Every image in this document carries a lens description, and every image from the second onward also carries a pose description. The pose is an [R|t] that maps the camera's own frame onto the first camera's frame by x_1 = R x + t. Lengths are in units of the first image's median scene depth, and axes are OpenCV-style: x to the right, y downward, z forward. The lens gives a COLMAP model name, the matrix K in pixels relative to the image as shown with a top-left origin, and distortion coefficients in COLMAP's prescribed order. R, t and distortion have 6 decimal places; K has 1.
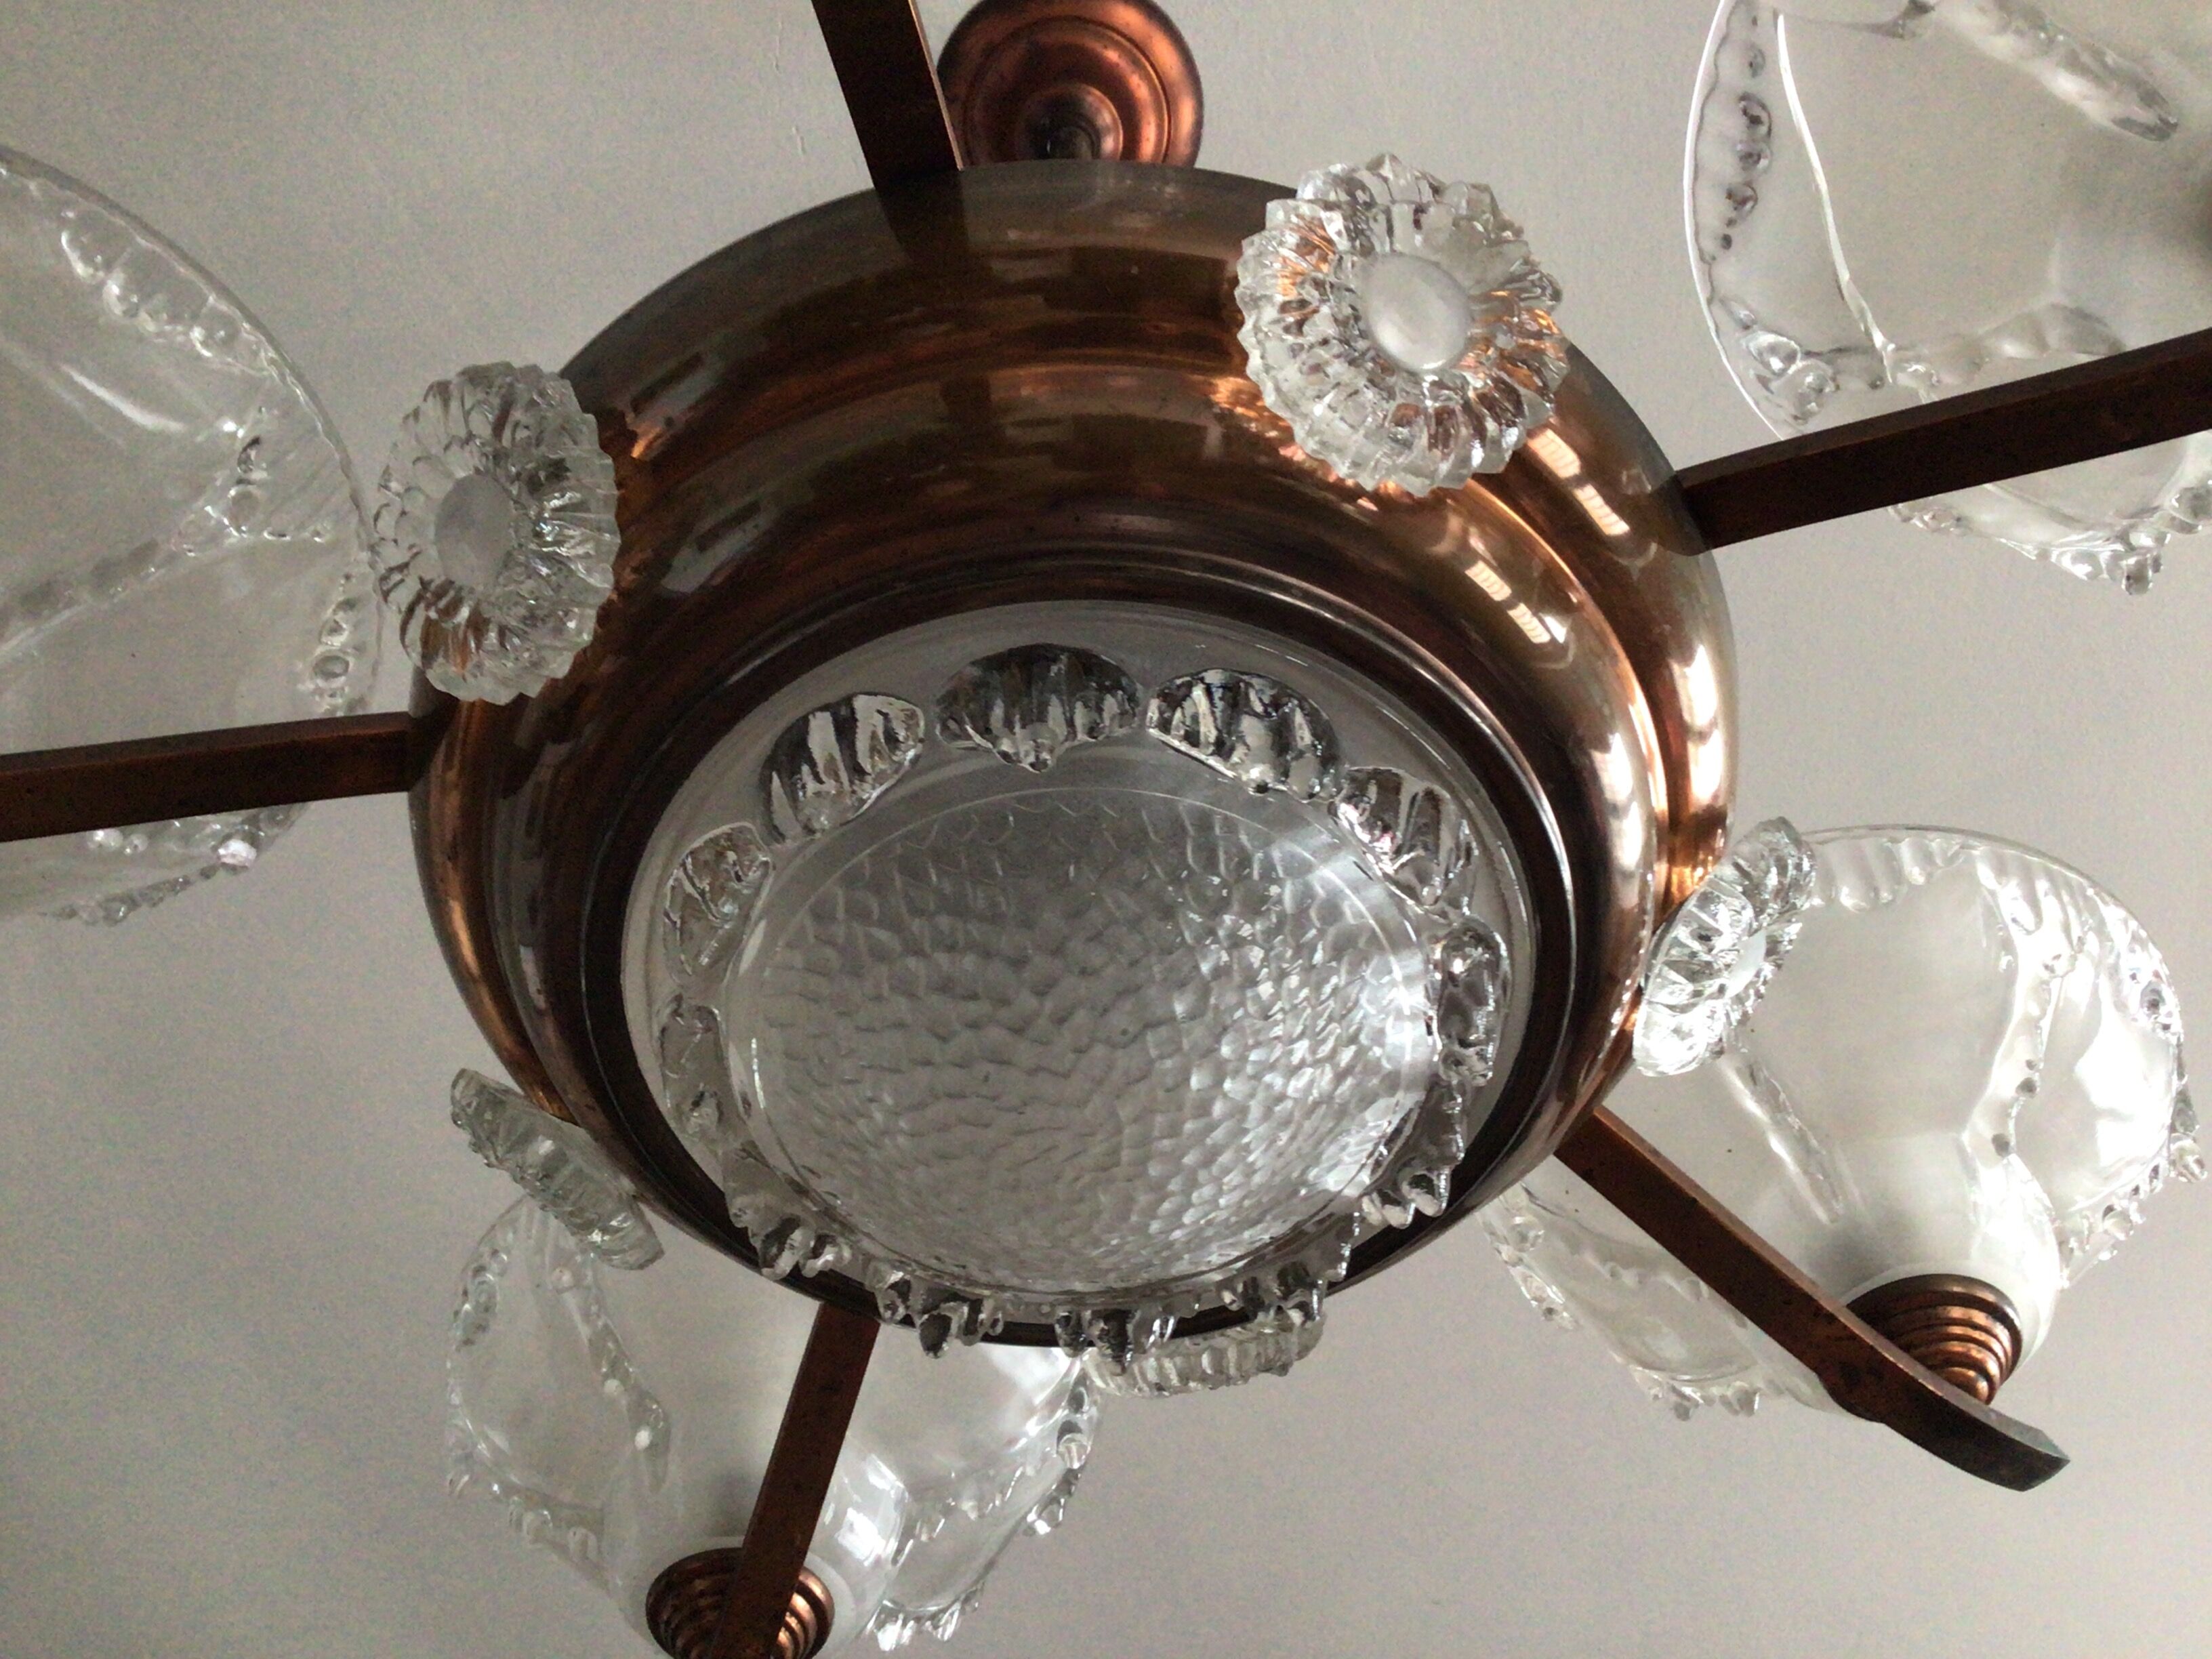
lens RADIAL K [[3086.7, 0, 1145.2], [0, 3086.7, 875.5], [0, 0, 1]] dist [0.176117, -0.022095]
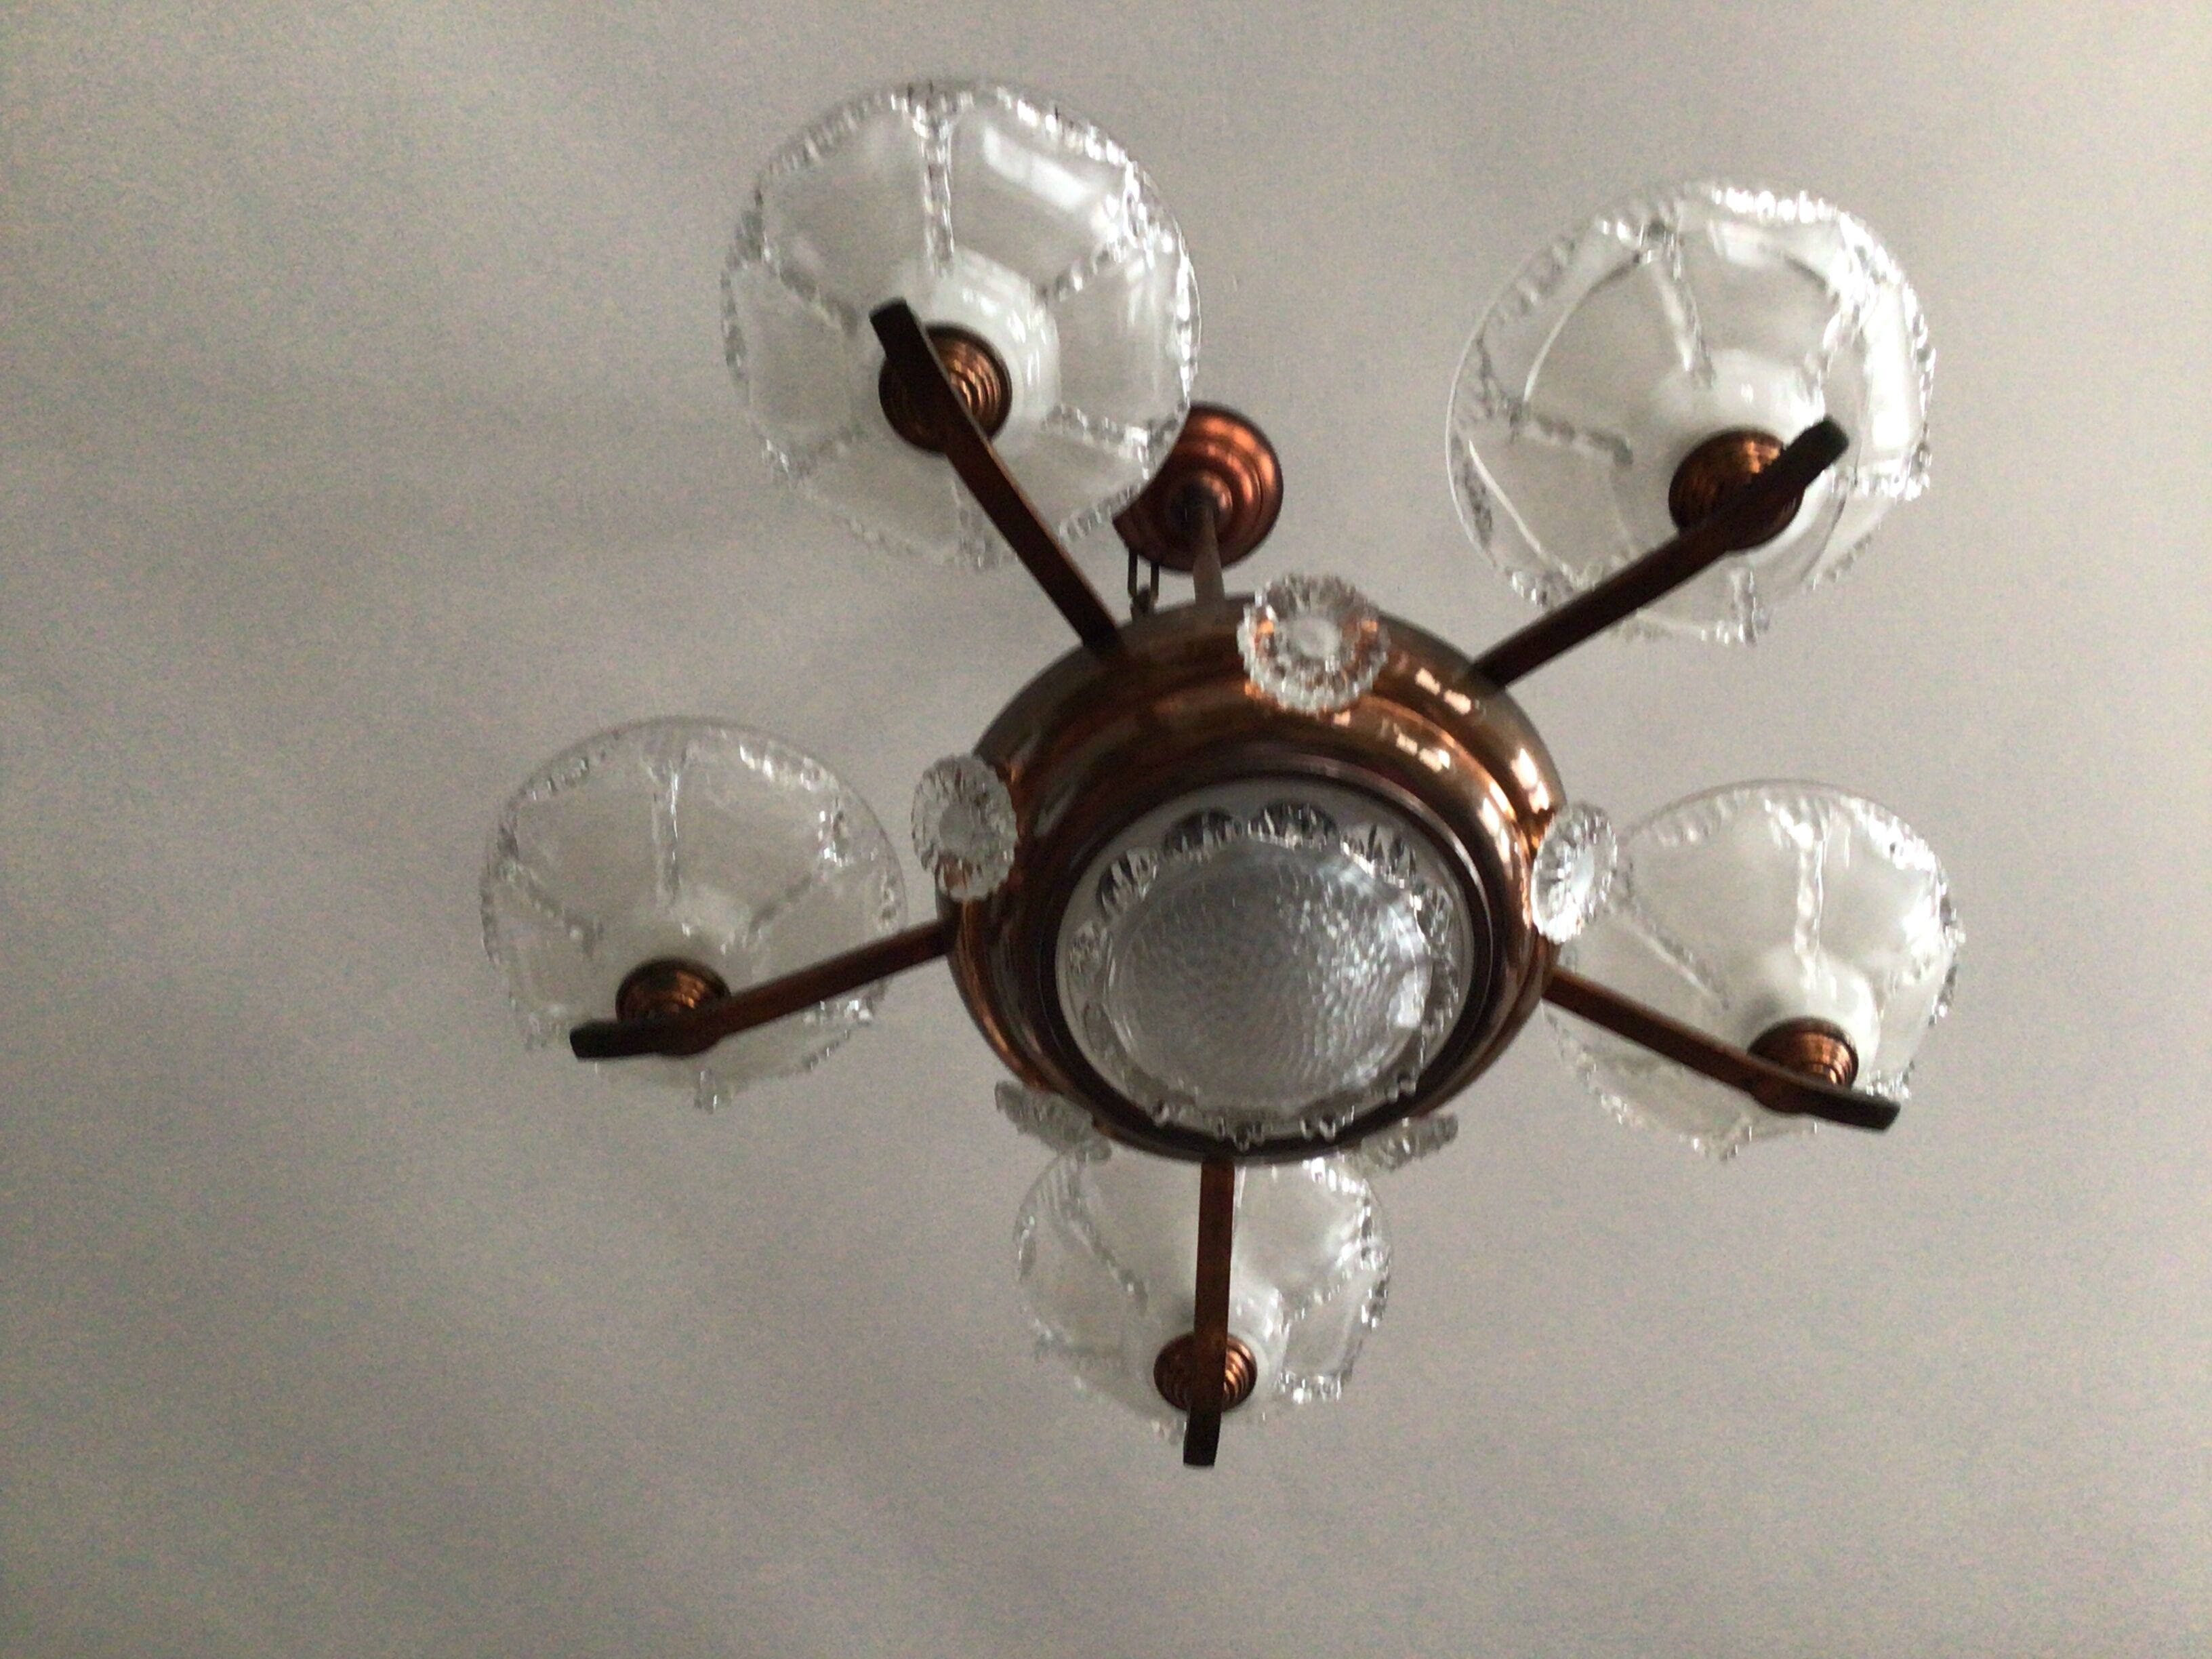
lens RADIAL K [[3094.9, 0, 1104.9], [0, 3094.9, 911.4], [0, 0, 1]] dist [0.994610, 0.001042]
pose [[0.960465, -0.252001, -0.118331, 0.143474], [0.244865, 0.966907, -0.071635, 0.135420], [0.132467, 0.039827, 0.990387, -1.215274]]
